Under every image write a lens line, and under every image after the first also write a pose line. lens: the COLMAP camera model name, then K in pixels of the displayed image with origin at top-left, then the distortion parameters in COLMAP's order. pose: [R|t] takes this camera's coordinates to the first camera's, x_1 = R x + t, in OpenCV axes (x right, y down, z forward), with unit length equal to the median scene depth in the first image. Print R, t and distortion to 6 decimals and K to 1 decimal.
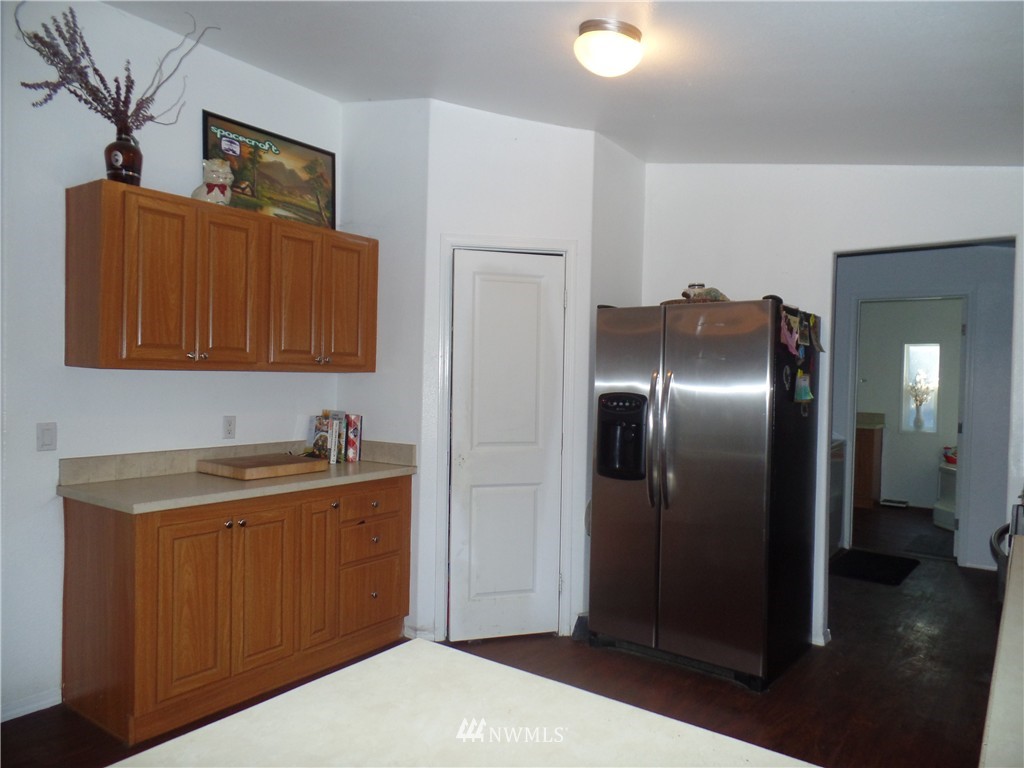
lens RADIAL K [[704.7, 0, 516.2], [0, 704.7, 388.5], [0, 0, 1]] dist [0.001822, 0.001349]
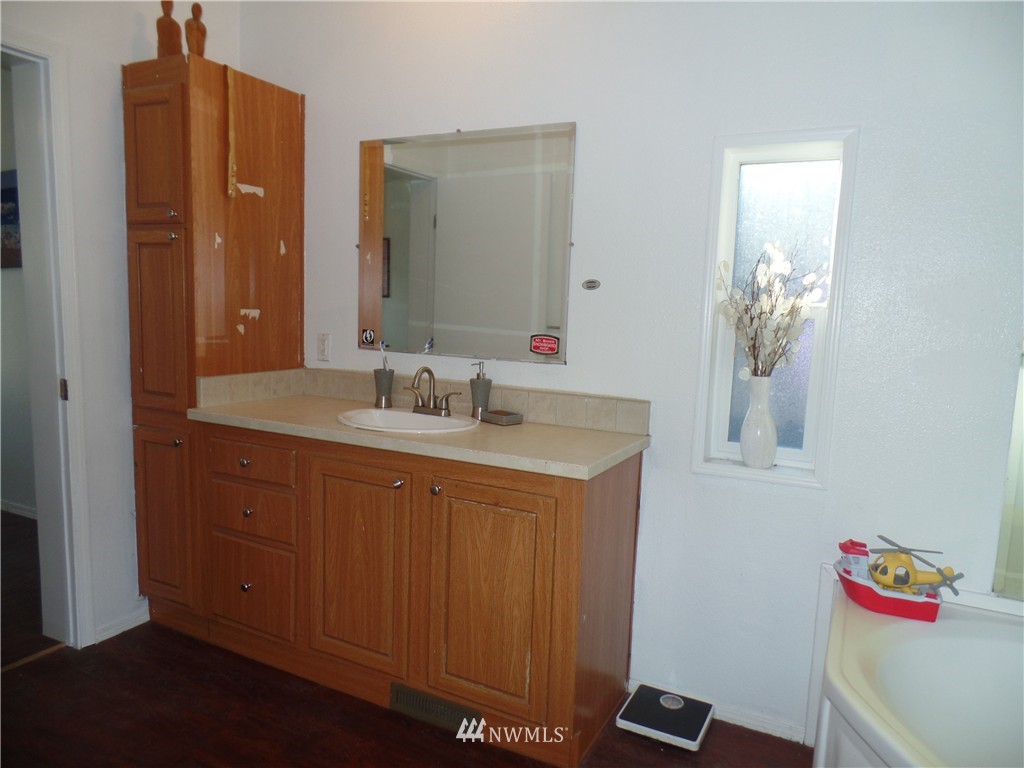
lens RADIAL K [[700.8, 0, 510.5], [0, 700.8, 381.3], [0, 0, 1]] dist [0.003158, 0.000789]
pose [[0.989492, -0.007458, 0.144397, 0.436827], [-0.008073, 0.994261, 0.106678, -0.002259], [-0.144364, -0.106723, 0.983753, 0.748228]]
